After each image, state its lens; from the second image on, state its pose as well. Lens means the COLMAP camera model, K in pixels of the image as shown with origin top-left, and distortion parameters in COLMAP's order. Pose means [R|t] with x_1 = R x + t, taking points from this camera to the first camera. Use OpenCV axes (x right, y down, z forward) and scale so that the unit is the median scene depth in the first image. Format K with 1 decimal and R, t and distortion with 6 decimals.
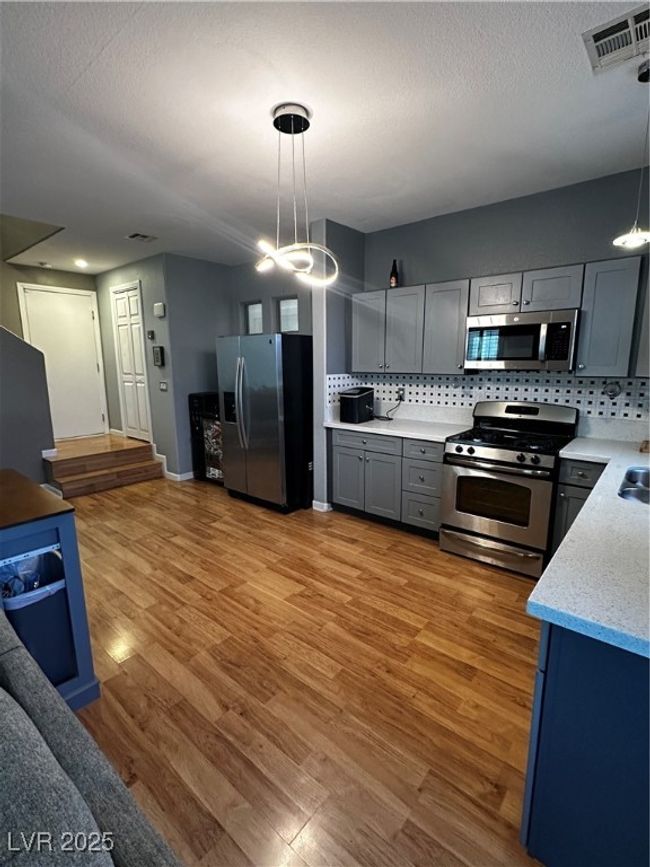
lens RADIAL K [[406.3, 0, 326.9], [0, 406.3, 434.3], [0, 0, 1]] dist [-0.005517, -0.000219]
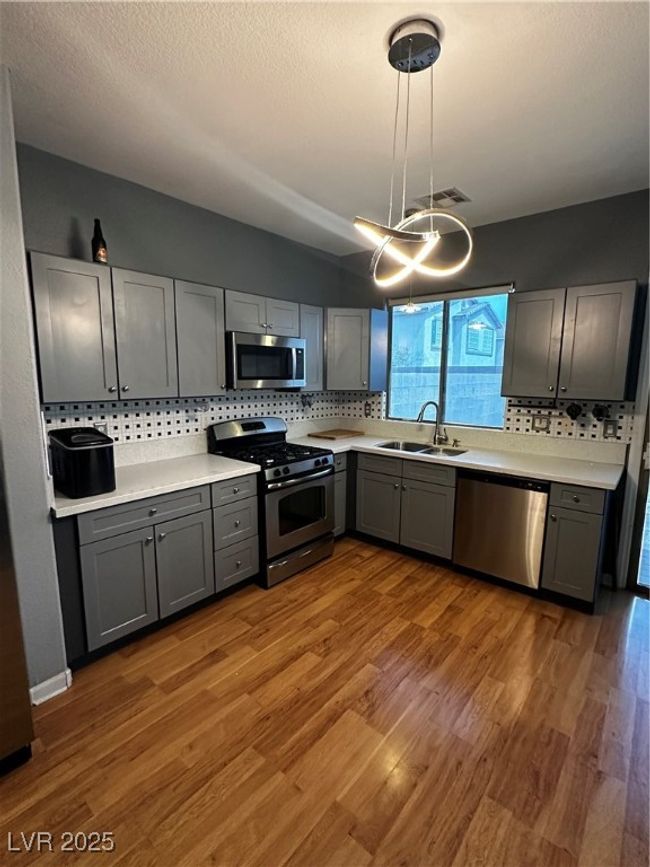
lens RADIAL K [[406.3, 0, 326.2], [0, 406.3, 432.2], [0, 0, 1]] dist [-0.005517, -0.000219]
pose [[0.000666, -0.133795, 0.991009, -0.606062], [0.176611, 0.975447, 0.131576, -0.160440], [-0.984281, 0.174935, 0.024280, 0.853601]]
